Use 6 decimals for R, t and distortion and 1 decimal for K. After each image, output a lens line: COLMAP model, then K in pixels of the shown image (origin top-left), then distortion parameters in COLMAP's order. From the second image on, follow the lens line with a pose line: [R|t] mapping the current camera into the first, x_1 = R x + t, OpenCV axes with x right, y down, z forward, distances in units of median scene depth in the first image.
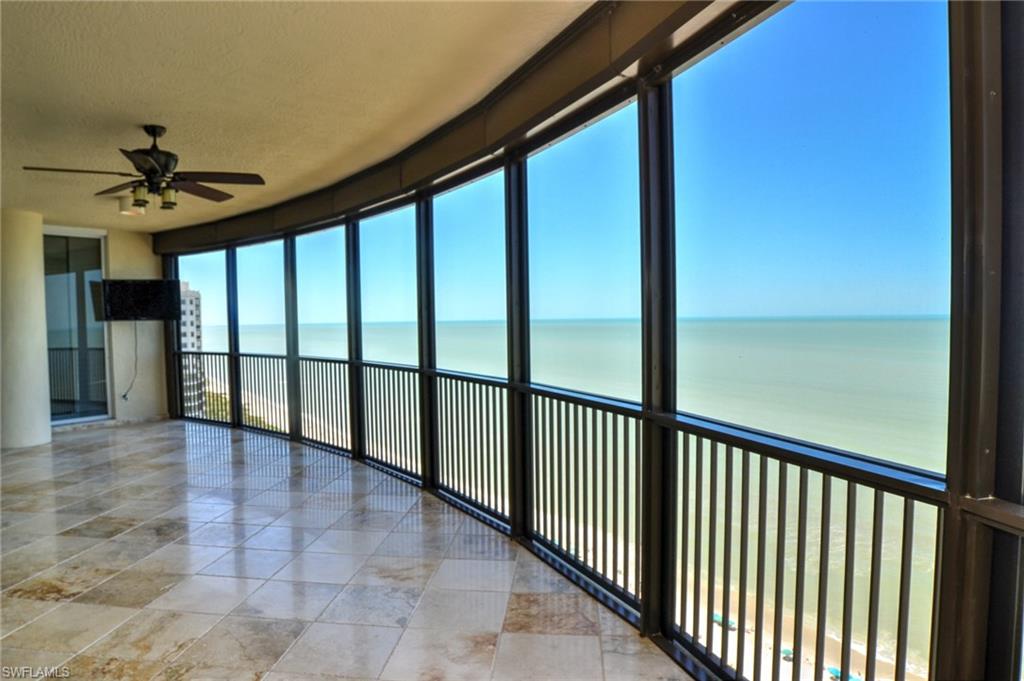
lens RADIAL K [[641.7, 0, 512.0], [0, 641.7, 340.5], [0, 0, 1]] dist [-0.120640, 0.051387]
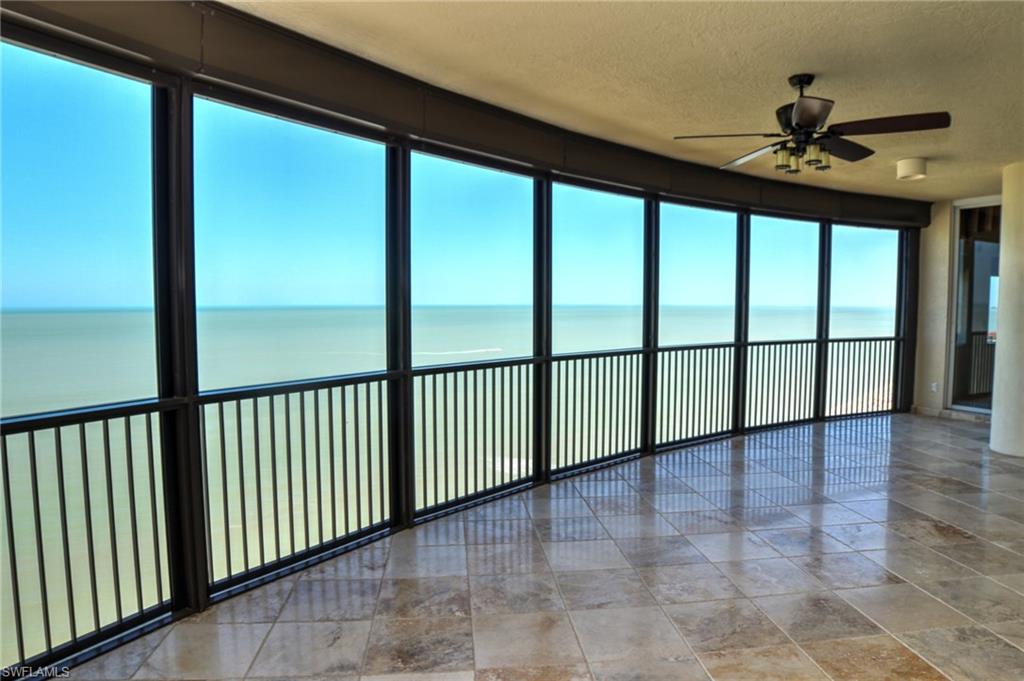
lens RADIAL K [[641.7, 0, 512.0], [0, 641.7, 340.5], [0, 0, 1]] dist [-0.120640, 0.051387]
pose [[-0.180292, -0.042190, 0.982708, -1.093937], [0.034823, 0.998180, 0.049243, -0.027728], [-0.982997, 0.043099, -0.178494, 1.250955]]
